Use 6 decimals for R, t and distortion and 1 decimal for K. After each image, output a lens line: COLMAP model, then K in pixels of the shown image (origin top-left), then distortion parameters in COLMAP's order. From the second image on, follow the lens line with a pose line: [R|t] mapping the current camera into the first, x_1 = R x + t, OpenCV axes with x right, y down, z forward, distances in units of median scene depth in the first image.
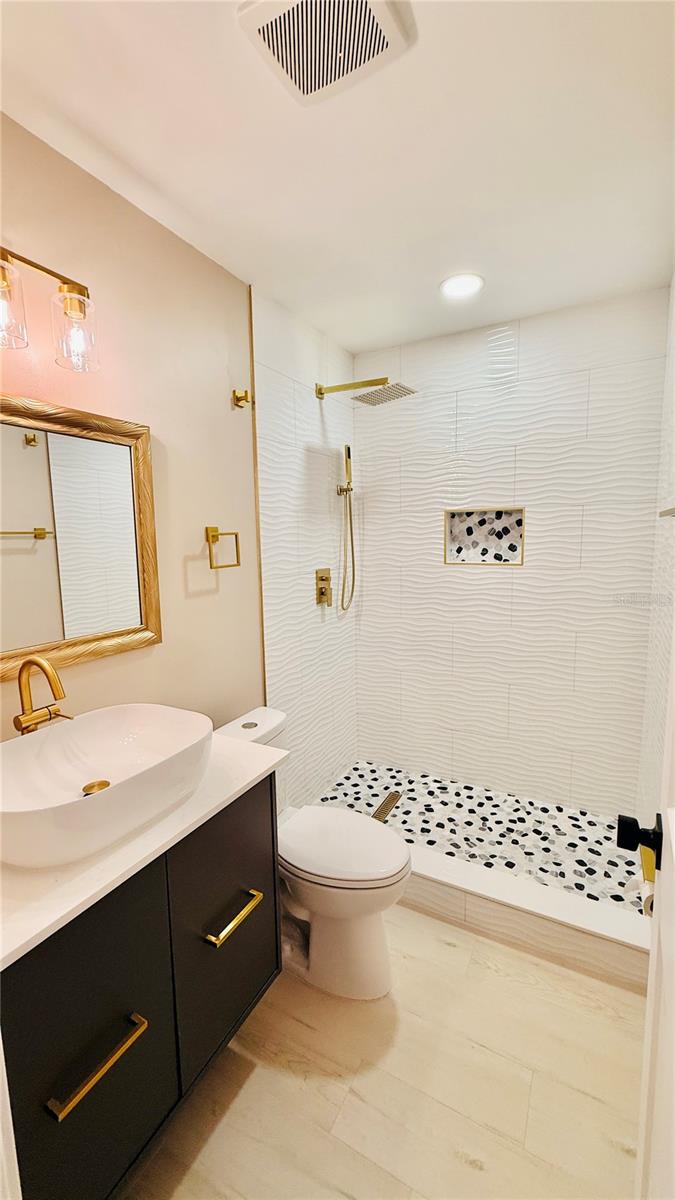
lens RADIAL K [[482.2, 0, 332.9], [0, 482.2, 597.4], [0, 0, 1]] dist [0.002576, 0.001692]
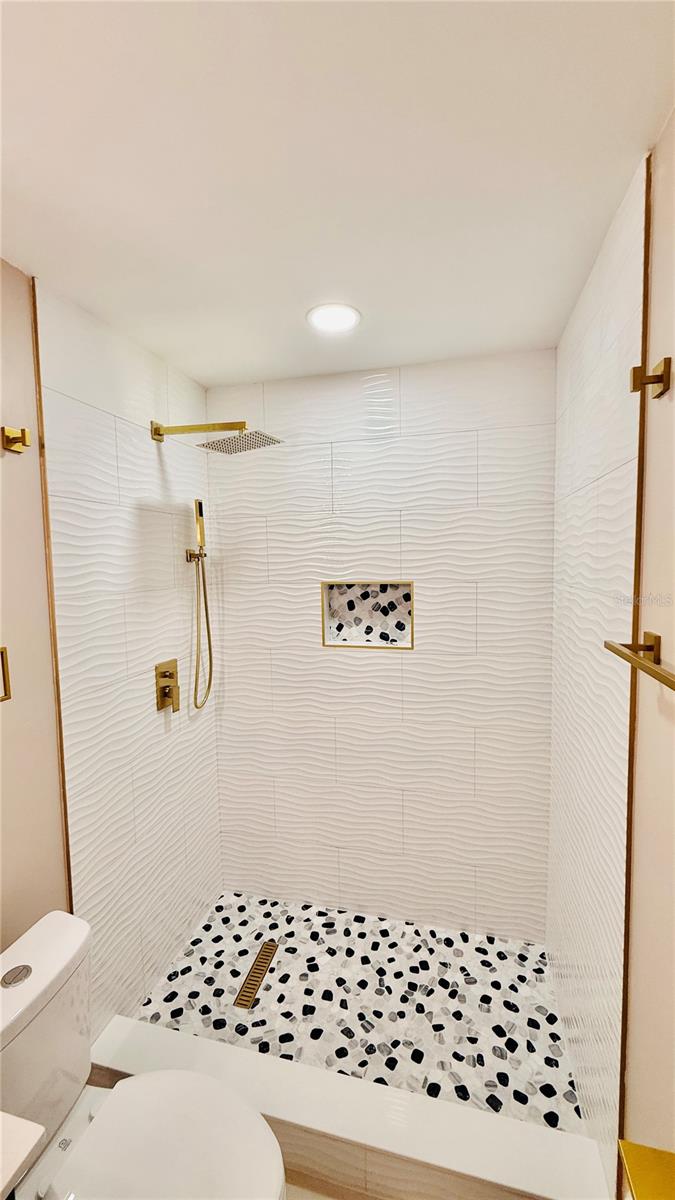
lens RADIAL K [[482.2, 0, 332.1], [0, 482.2, 597.4], [0, 0, 1]] dist [0.002576, 0.001692]
pose [[0.969674, -0.015992, 0.243879, 0.050075], [0.029769, 0.998155, -0.052910, -0.115860], [-0.242583, 0.058566, 0.968361, 0.207616]]
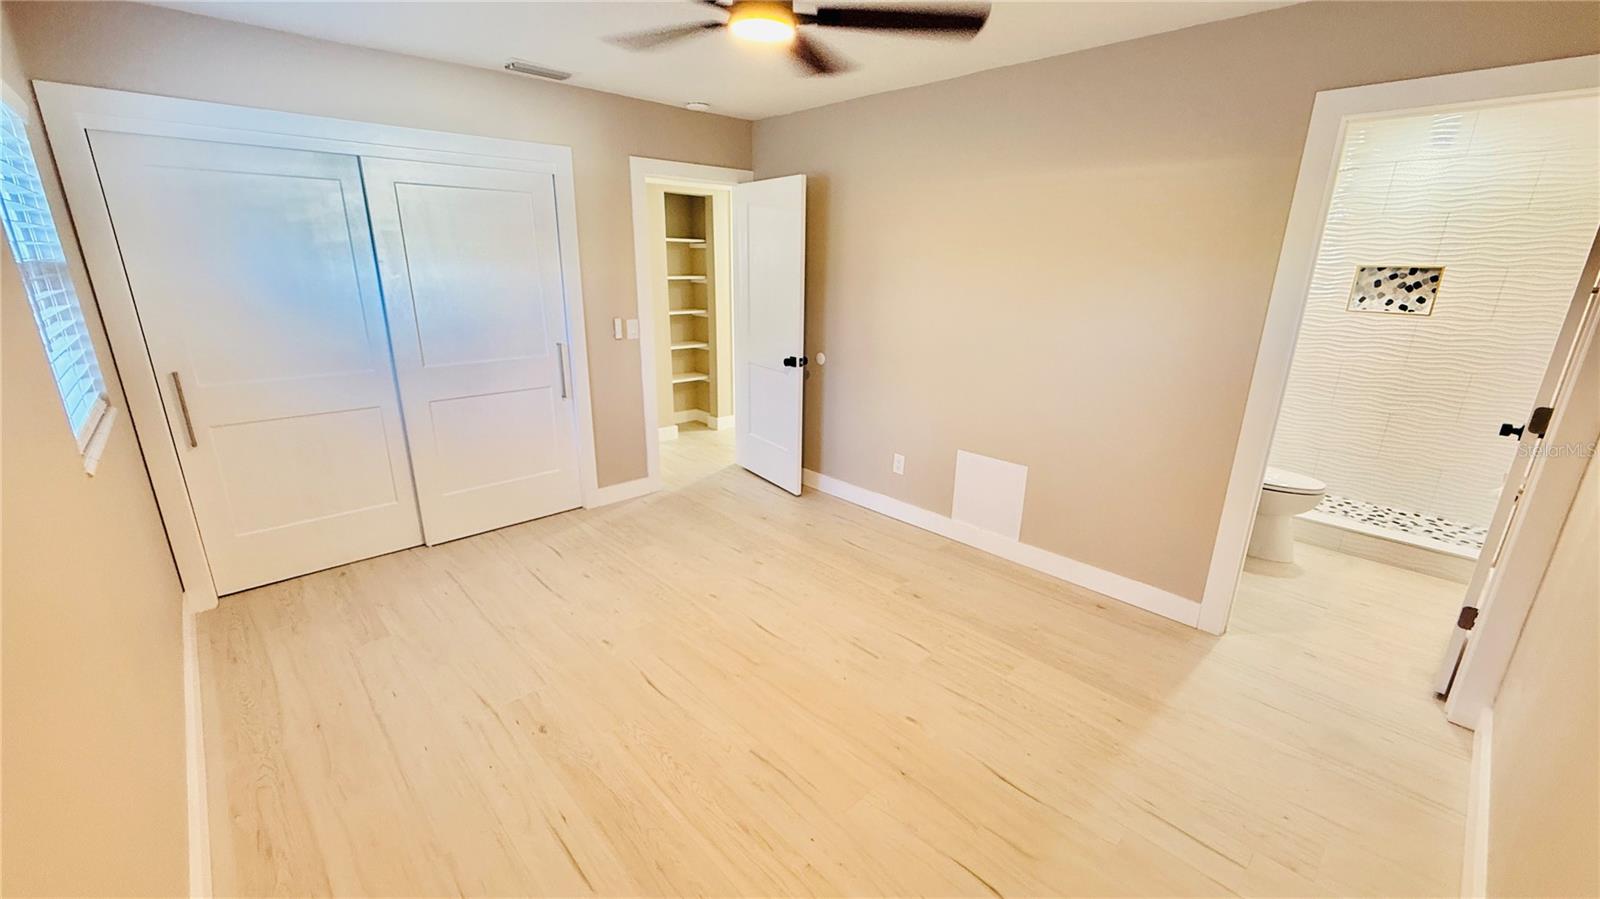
lens RADIAL K [[642.9, 0, 799.9], [0, 642.9, 453.5], [0, 0, 1]] dist [0.002576, 0.001692]
pose [[0.952926, 0.118656, -0.279020, -0.616679], [-0.069039, 0.980985, 0.181388, 0.087481], [0.295237, -0.153586, 0.942999, -1.042628]]
